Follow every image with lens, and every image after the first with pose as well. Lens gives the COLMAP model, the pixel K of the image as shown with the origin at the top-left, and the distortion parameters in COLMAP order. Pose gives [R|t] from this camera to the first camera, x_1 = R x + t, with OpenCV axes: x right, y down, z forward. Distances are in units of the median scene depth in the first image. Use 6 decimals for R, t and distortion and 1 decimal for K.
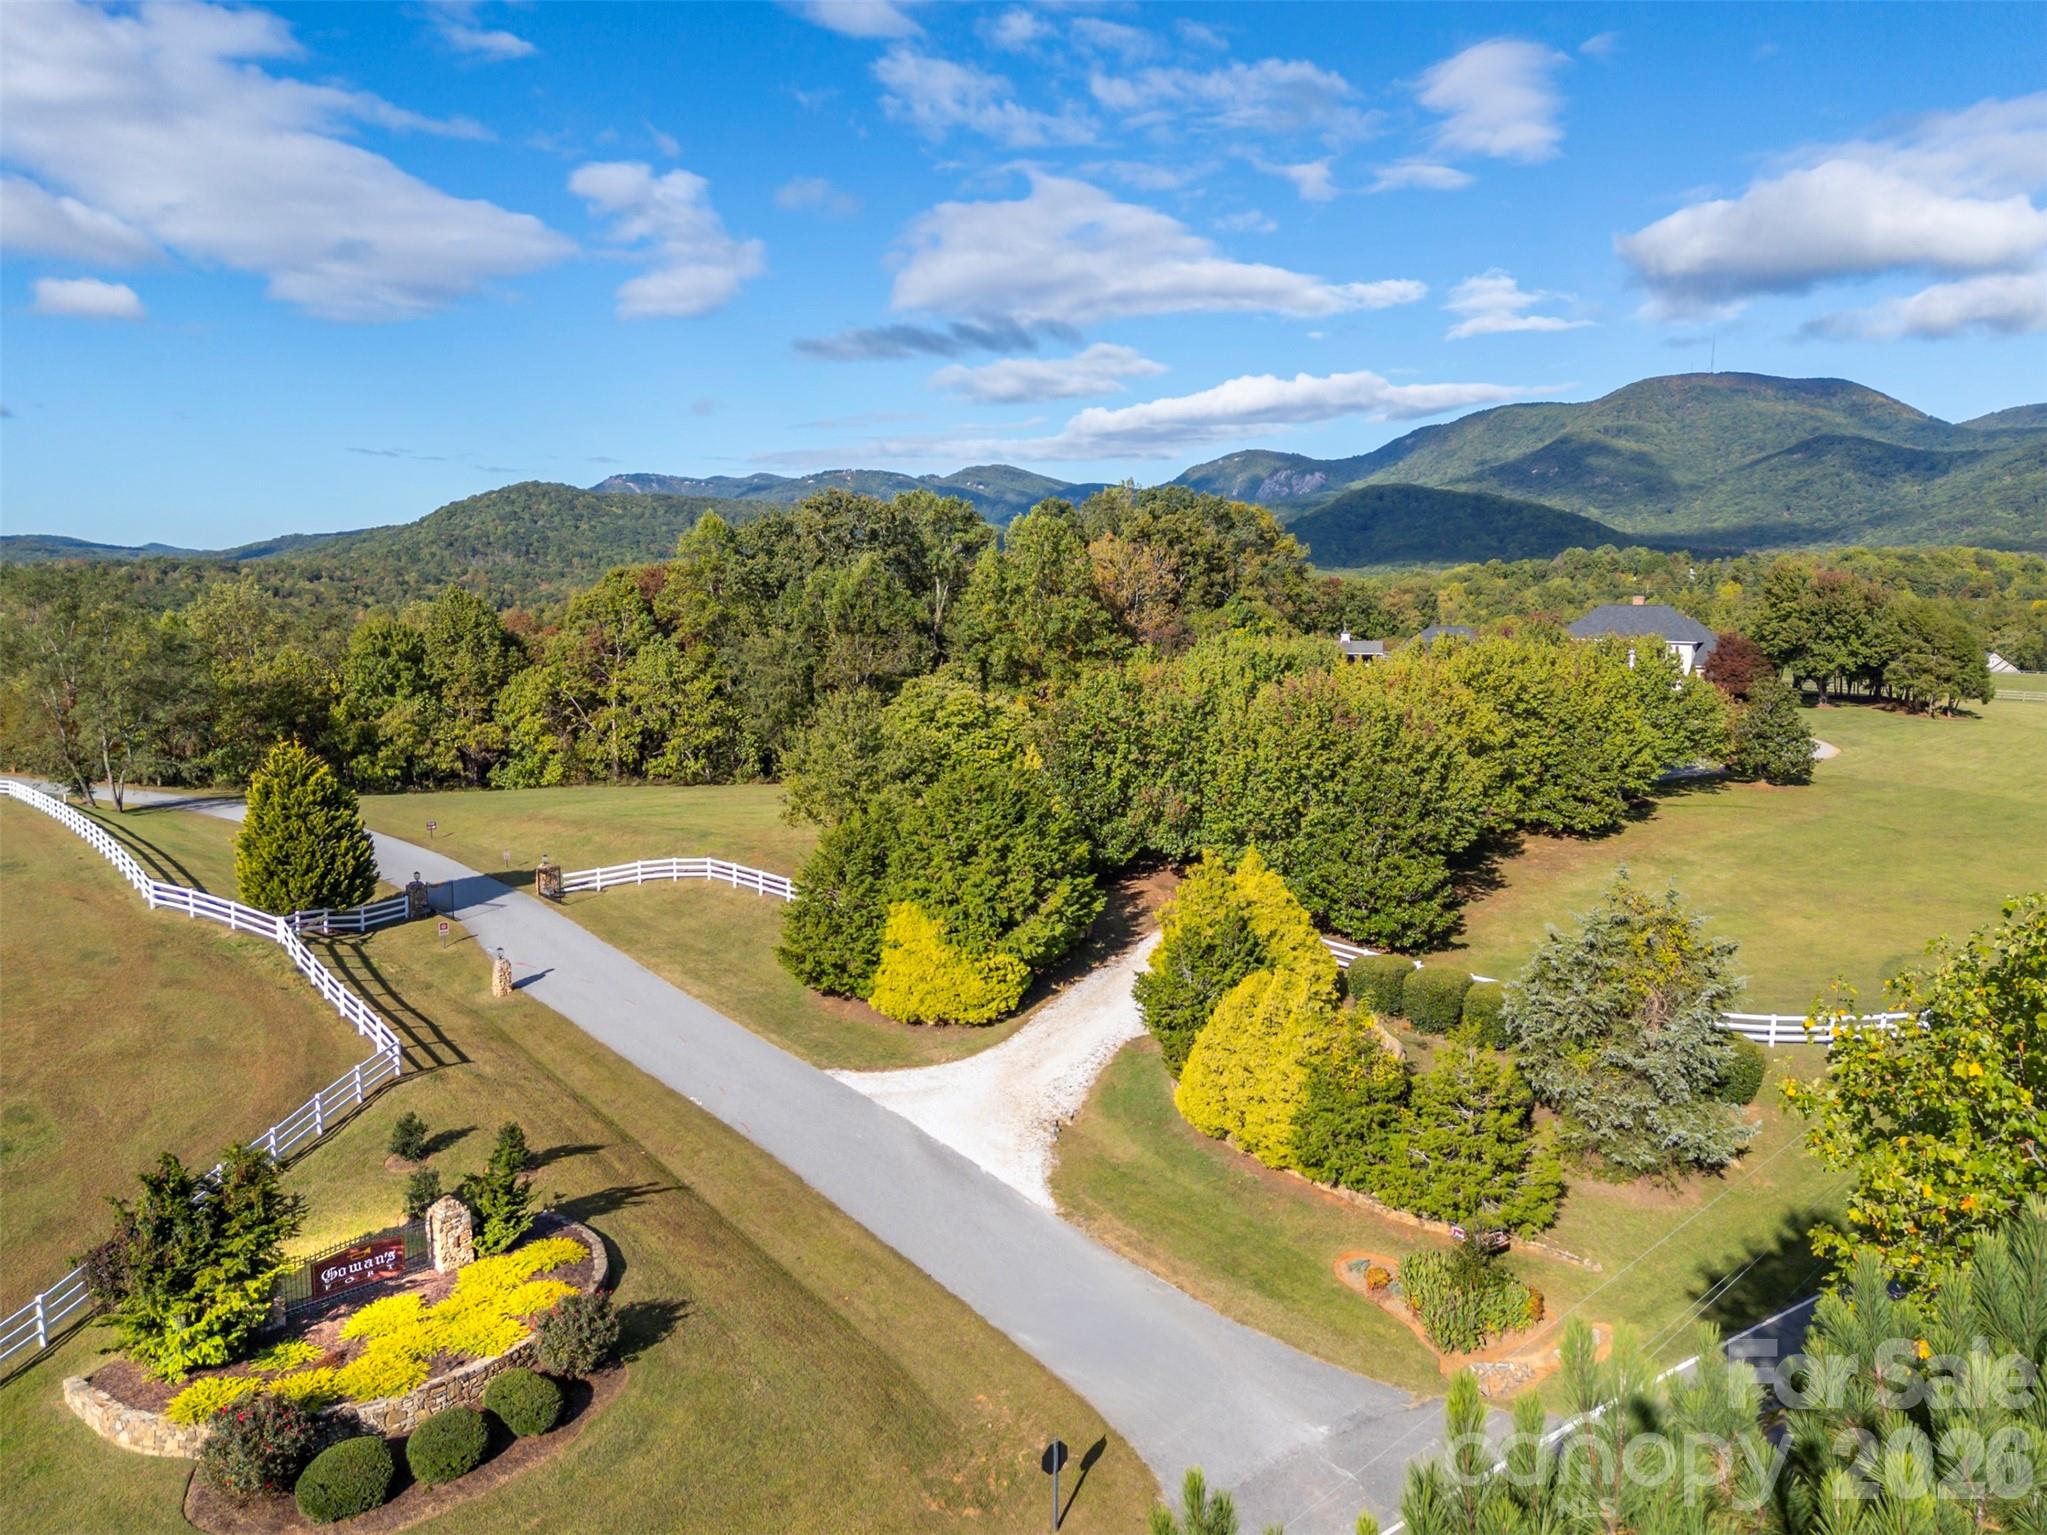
lens RADIAL K [[1478.6, 0, 1023.9], [0, 1478.6, 807.9], [0, 0, 1]] dist [0.068813, -0.051924]
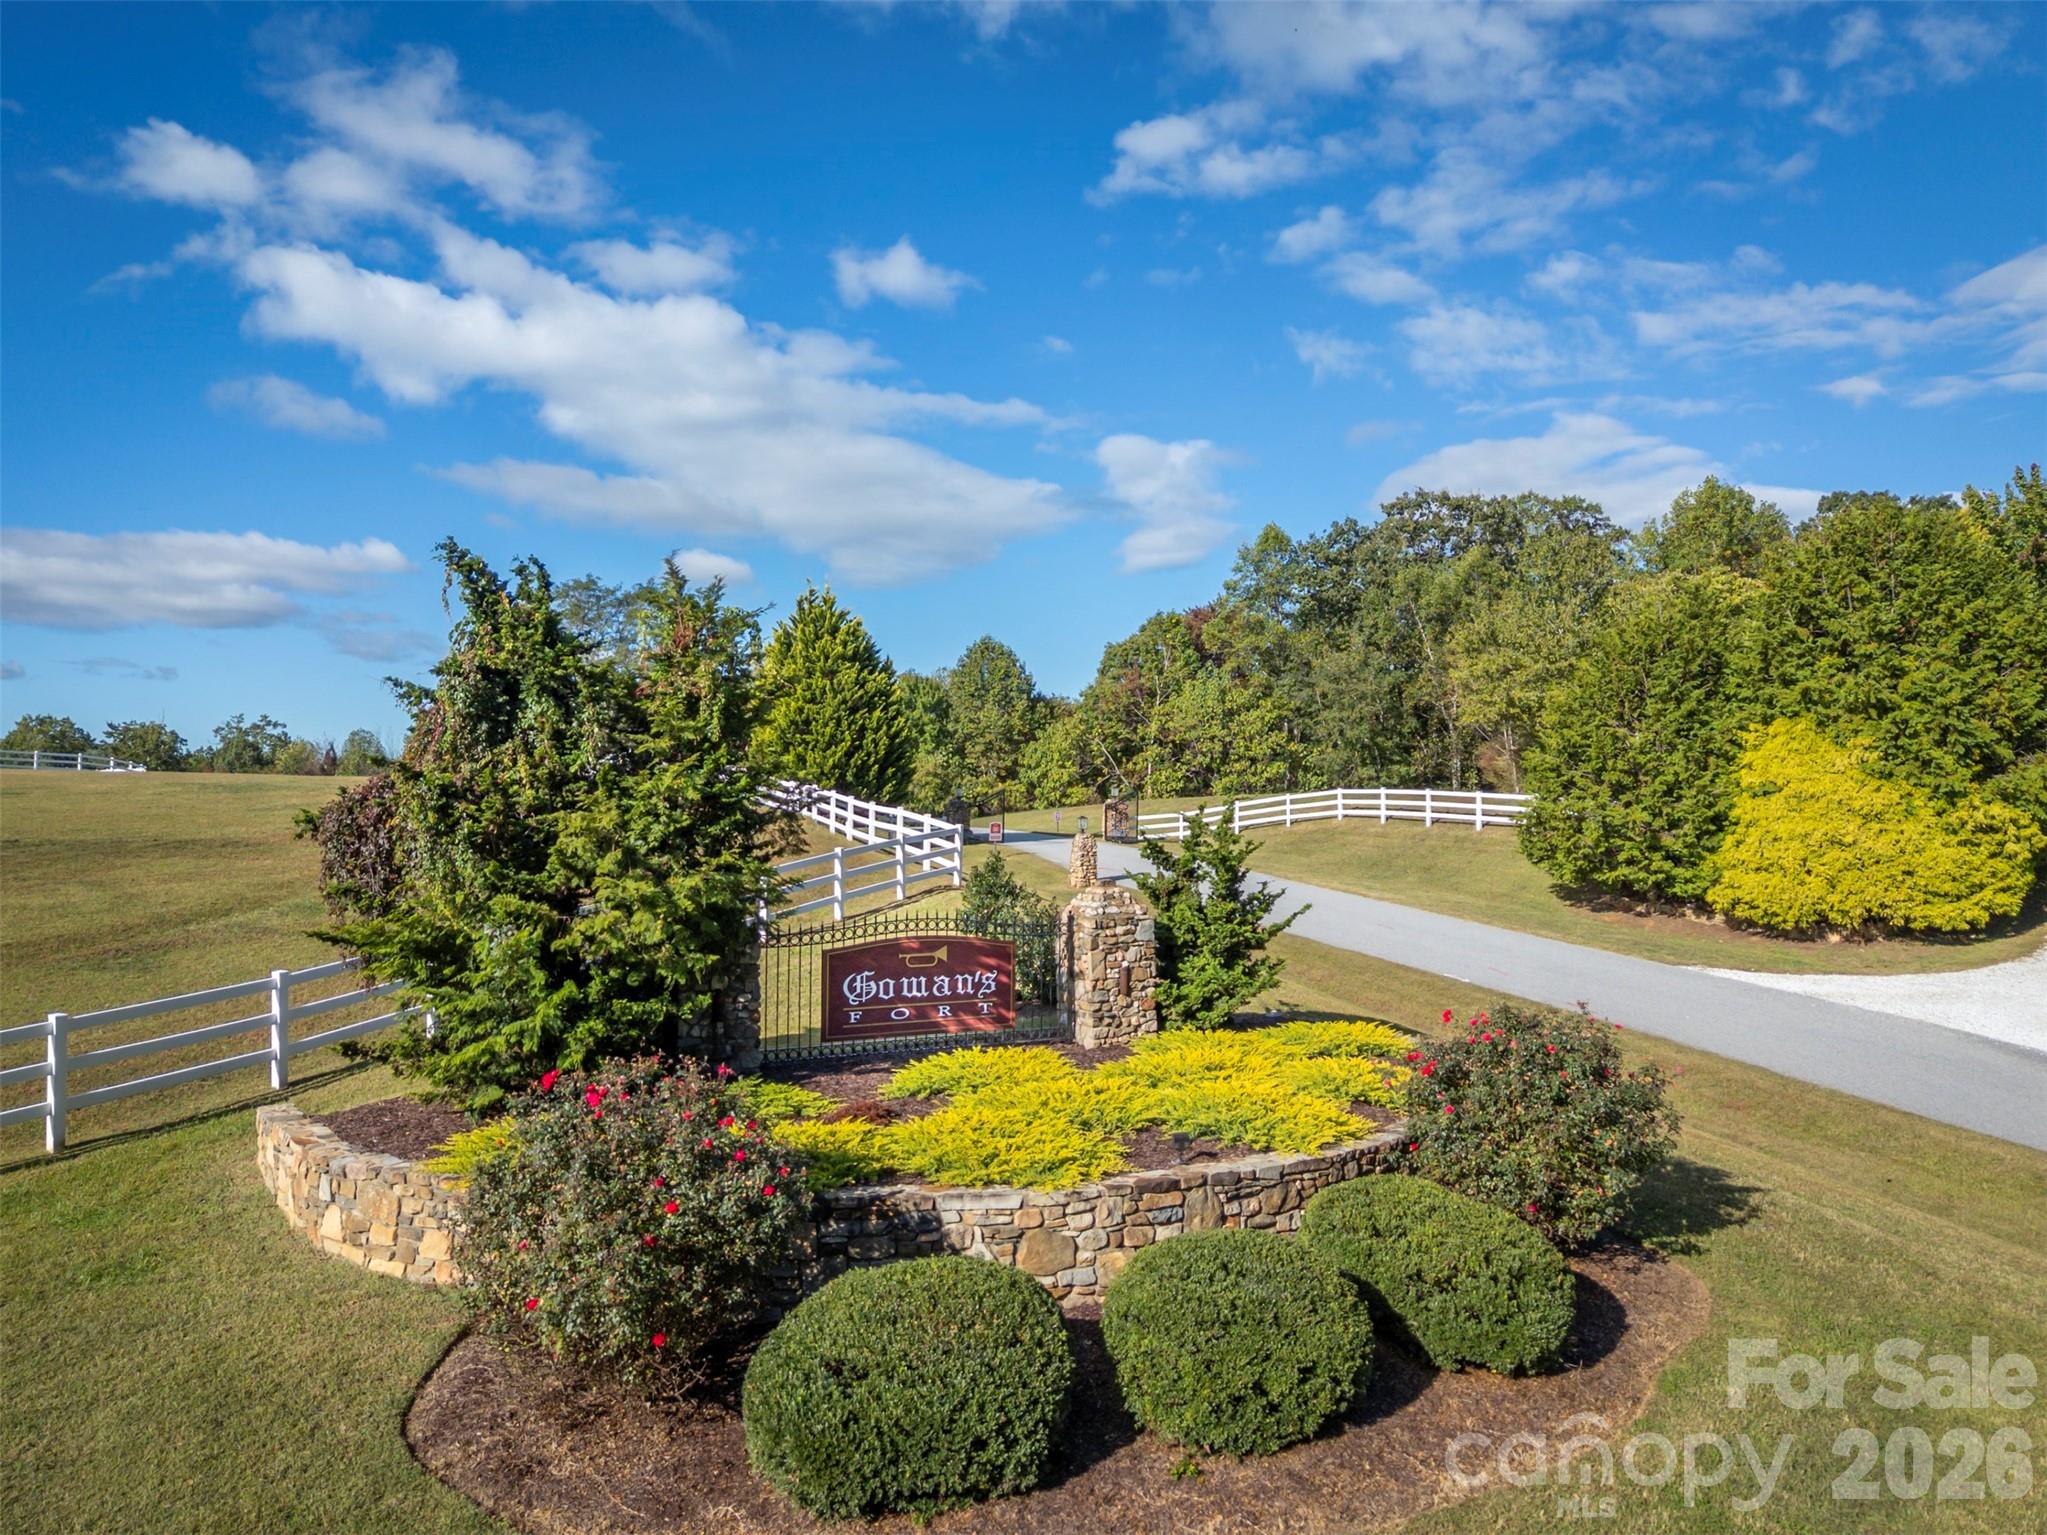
lens RADIAL K [[1478.6, 0, 1023.9], [0, 1478.6, 807.9], [0, 0, 1]] dist [0.068813, -0.051924]
pose [[0.952103, -0.002077, -0.305771, -0.217982], [-0.046126, 0.987559, -0.150332, 0.240986], [0.302279, 0.157235, 0.940162, 0.461435]]
